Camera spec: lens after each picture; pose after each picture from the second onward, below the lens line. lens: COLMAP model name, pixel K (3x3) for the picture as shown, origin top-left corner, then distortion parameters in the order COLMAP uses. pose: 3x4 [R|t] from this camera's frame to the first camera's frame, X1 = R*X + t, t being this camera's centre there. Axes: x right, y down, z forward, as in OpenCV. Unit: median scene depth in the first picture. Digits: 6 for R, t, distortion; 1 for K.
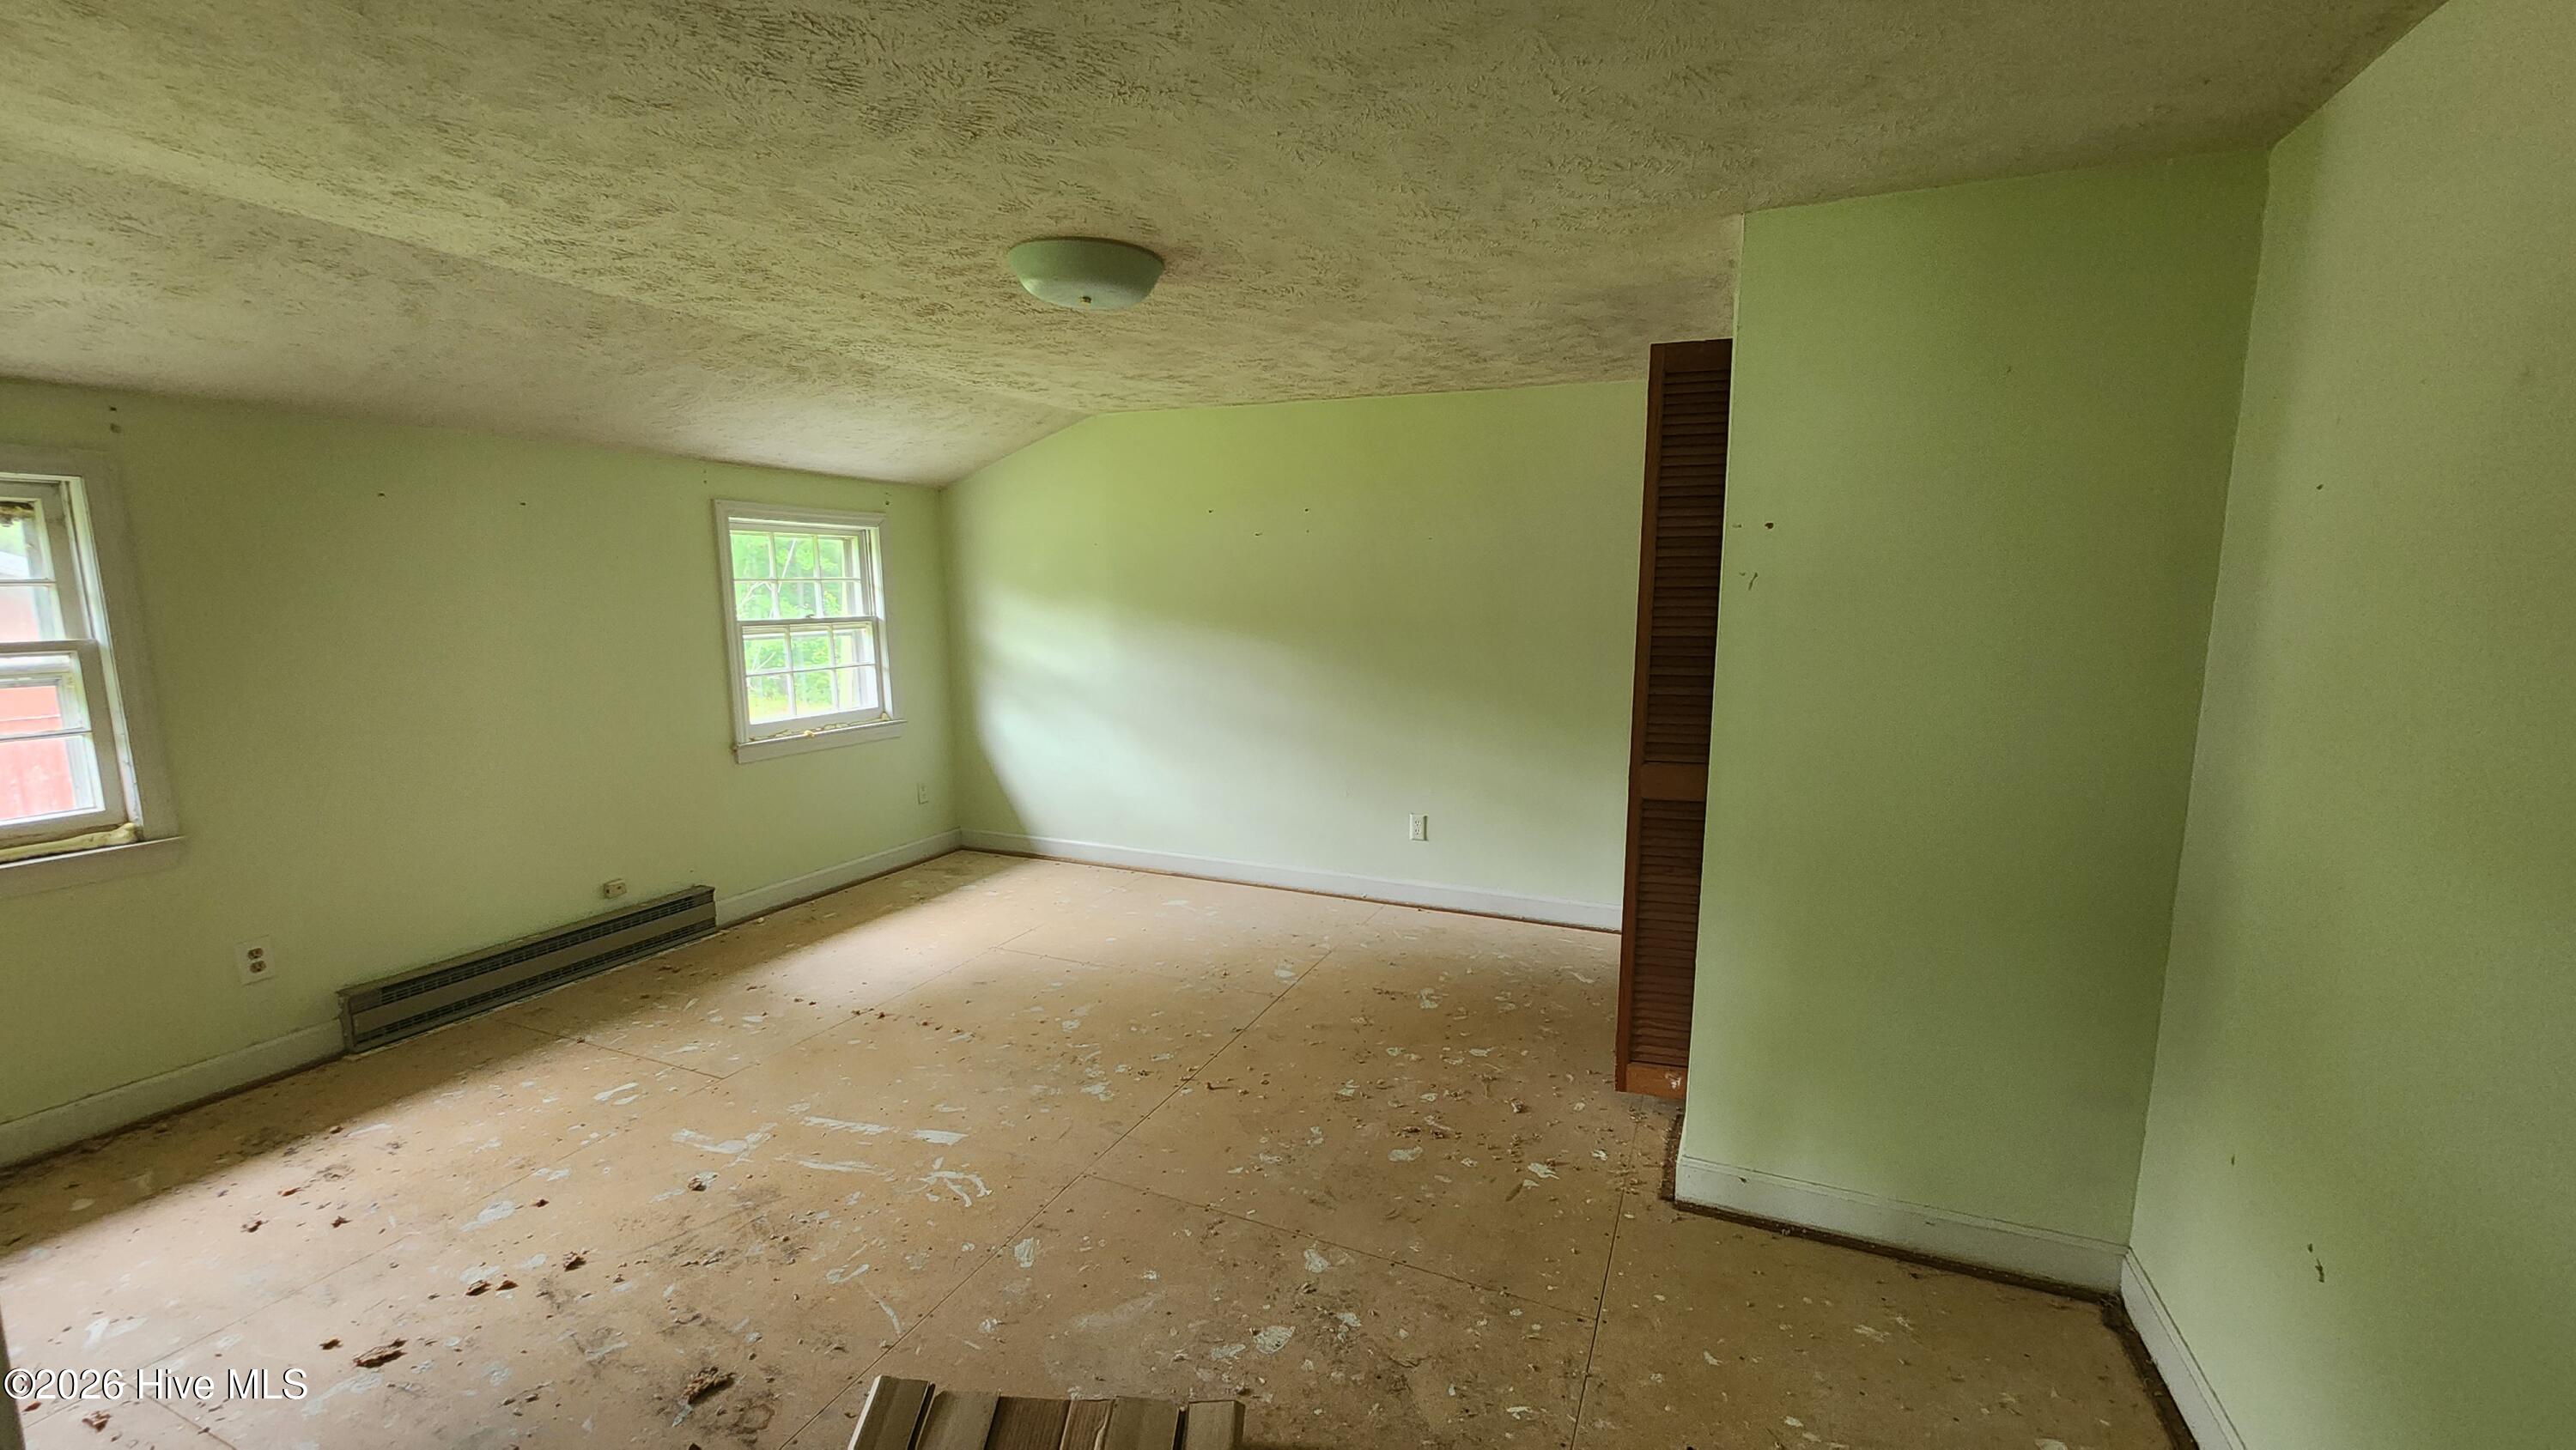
lens RADIAL K [[1008.7, 0, 1288.0], [0, 1008.7, 725.0], [0, 0, 1]] dist [-0.000920, 0.000210]
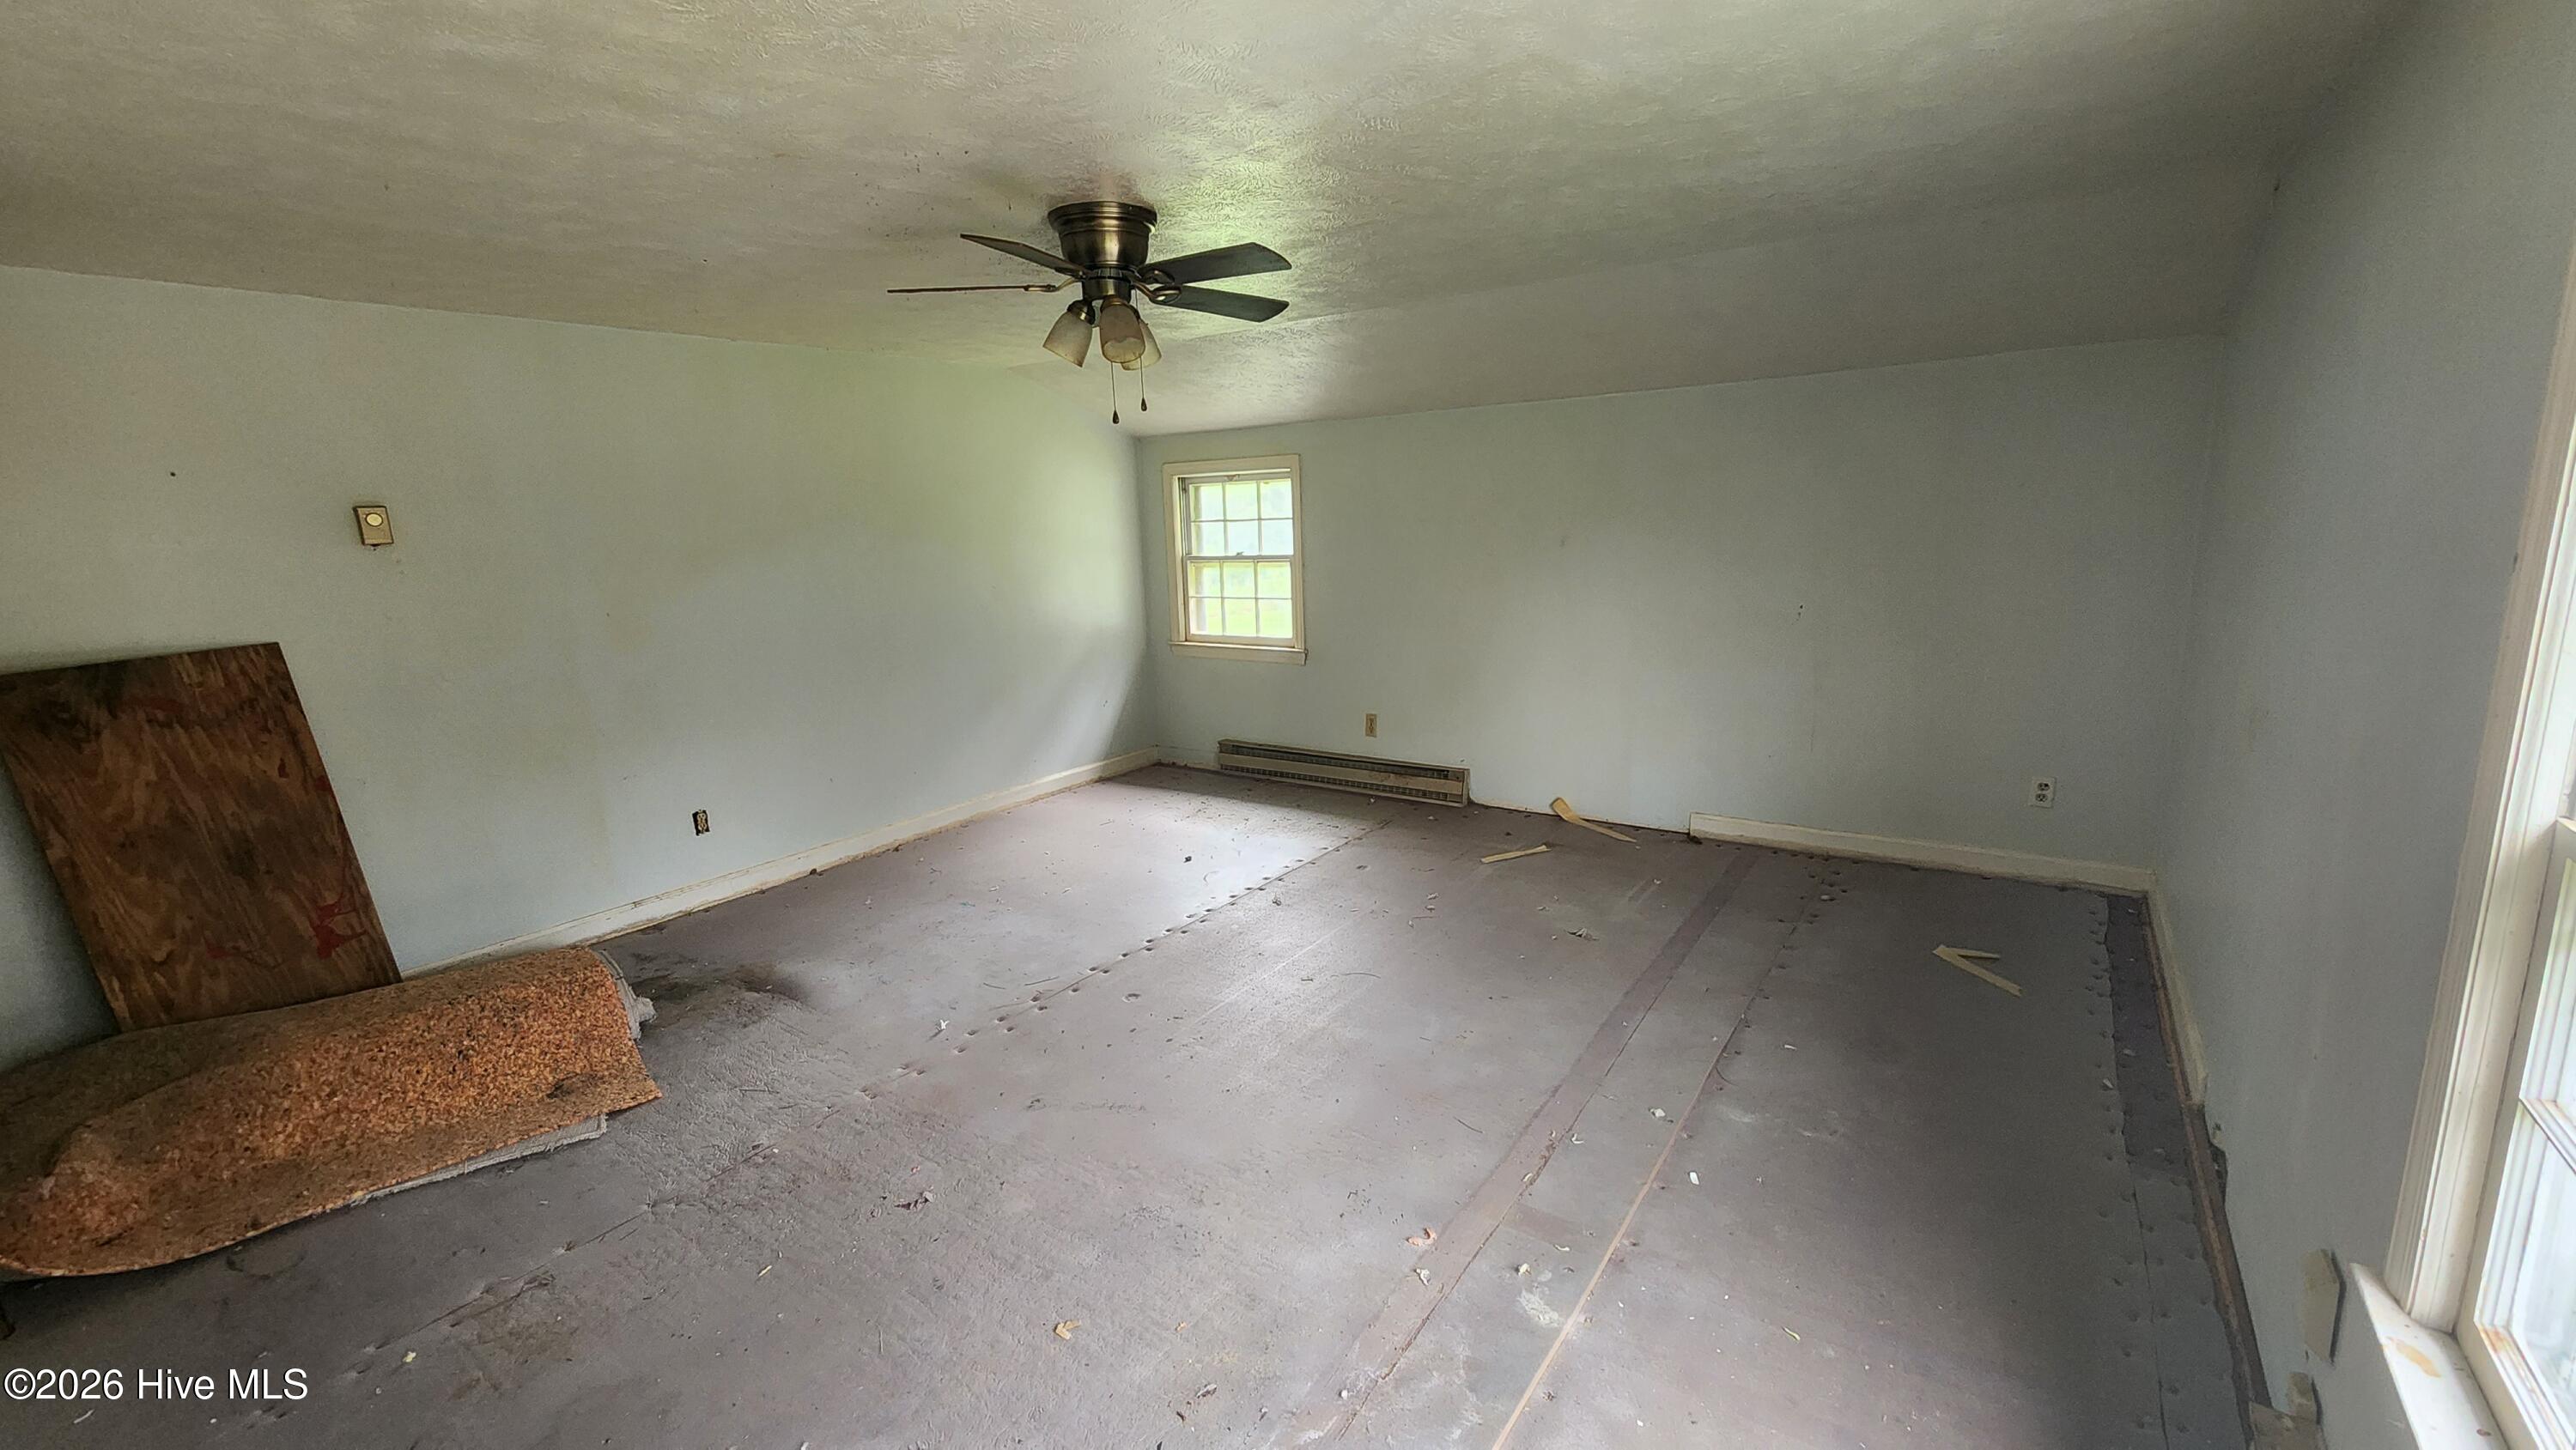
lens RADIAL K [[1008.7, 0, 1288.0], [0, 1008.7, 725.0], [0, 0, 1]] dist [-0.000920, 0.000210]
pose [[-0.208026, 0.230642, -0.950542, 0.735887], [-0.070877, 0.965692, 0.249830, -0.214883], [0.975552, 0.119343, -0.184542, 1.288863]]
